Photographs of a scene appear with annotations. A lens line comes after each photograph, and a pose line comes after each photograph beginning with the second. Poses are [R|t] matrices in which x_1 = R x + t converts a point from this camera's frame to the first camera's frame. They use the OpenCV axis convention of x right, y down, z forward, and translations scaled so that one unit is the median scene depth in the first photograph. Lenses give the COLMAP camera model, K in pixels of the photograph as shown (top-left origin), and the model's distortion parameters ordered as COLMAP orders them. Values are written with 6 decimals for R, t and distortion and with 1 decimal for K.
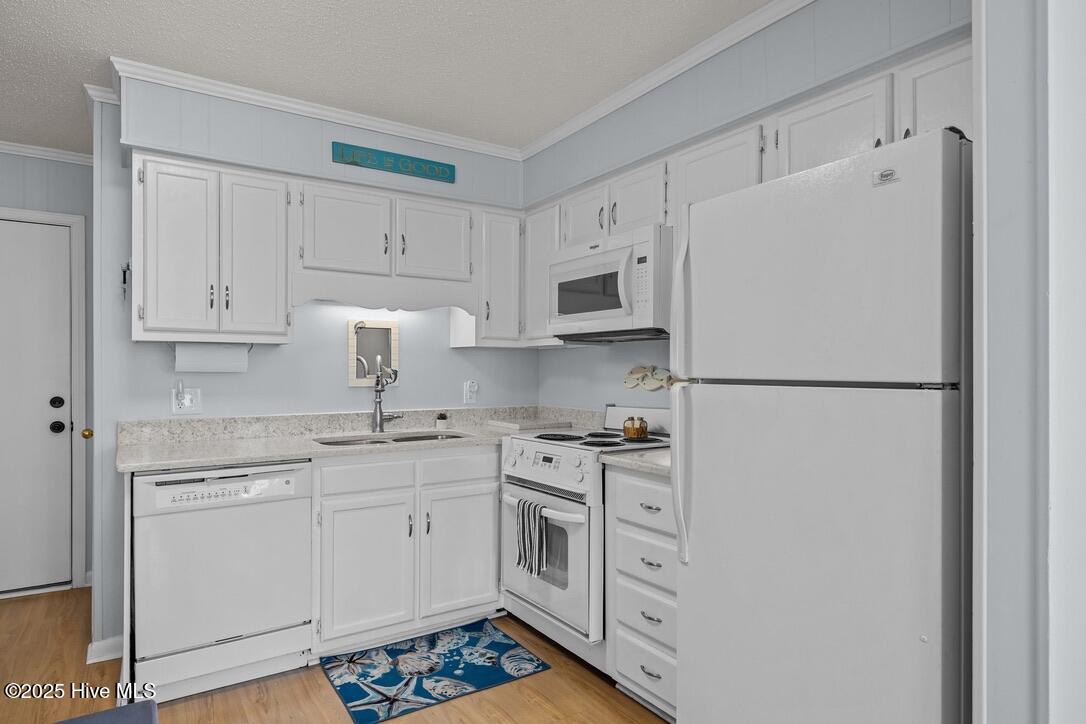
lens RADIAL K [[619.2, 0, 542.7], [0, 619.2, 368.3], [0, 0, 1]] dist [0.002125, 0.000239]
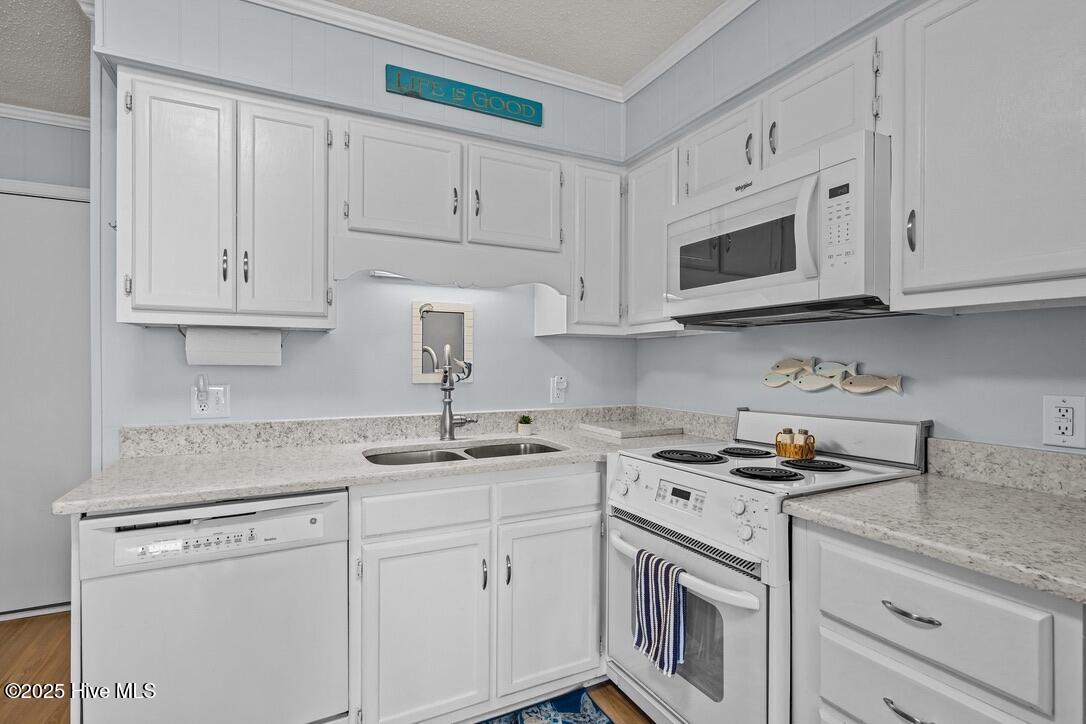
lens RADIAL K [[516.3, 0, 543.0], [0, 516.3, 362.0], [0, 0, 1]] dist [-0.001434, 0.001016]
pose [[0.993599, 0.000464, -0.112964, -0.072434], [-0.000524, 1.000000, -0.000502, 0.001909], [0.112963, 0.000558, 0.993599, 0.380543]]
